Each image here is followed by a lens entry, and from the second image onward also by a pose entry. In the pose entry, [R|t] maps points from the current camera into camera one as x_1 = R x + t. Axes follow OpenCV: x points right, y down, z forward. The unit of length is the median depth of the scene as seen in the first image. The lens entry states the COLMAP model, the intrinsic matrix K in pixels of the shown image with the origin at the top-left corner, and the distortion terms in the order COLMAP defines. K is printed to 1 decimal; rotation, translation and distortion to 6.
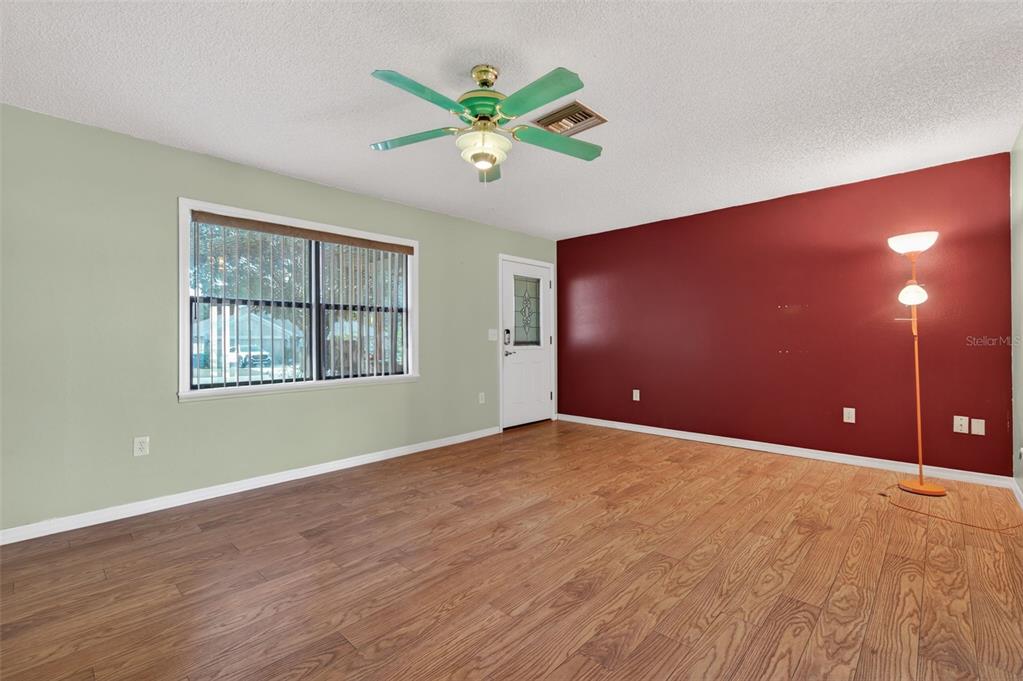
lens RADIAL K [[452.0, 0, 514.9], [0, 452.0, 341.7], [0, 0, 1]] dist [0.000966, 0.000199]
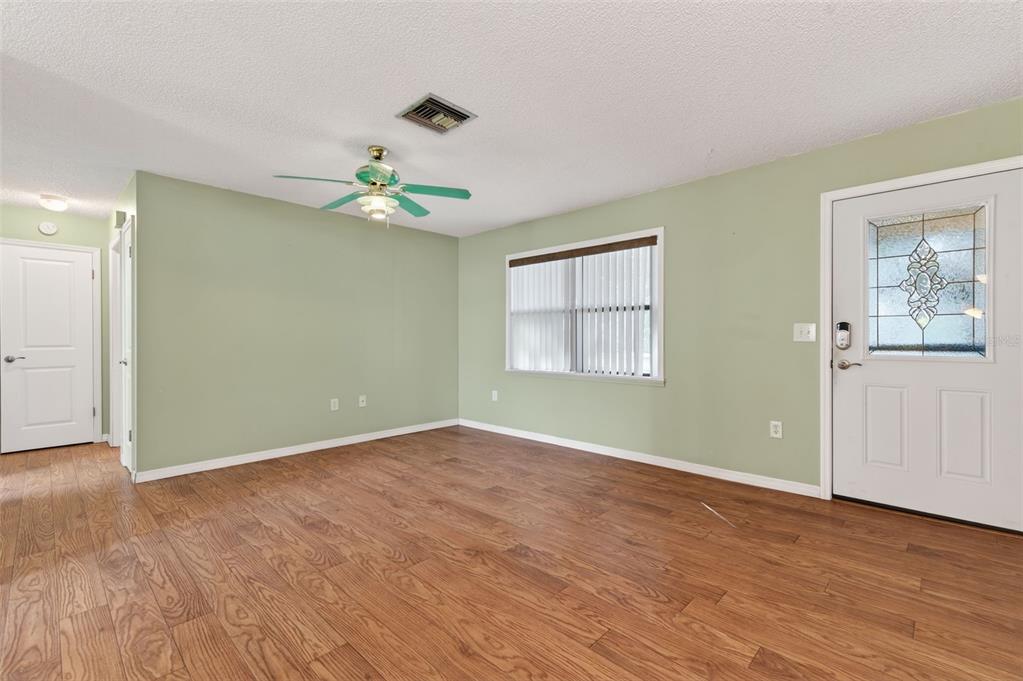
lens RADIAL K [[457.0, 0, 512.1], [0, 457.0, 325.7], [0, 0, 1]] dist [0.002132, 0.000229]
pose [[-0.015867, -0.017486, -0.999721, 1.015749], [-0.004325, 0.999839, -0.017420, -0.019367], [0.999865, 0.004047, -0.015940, 1.073535]]
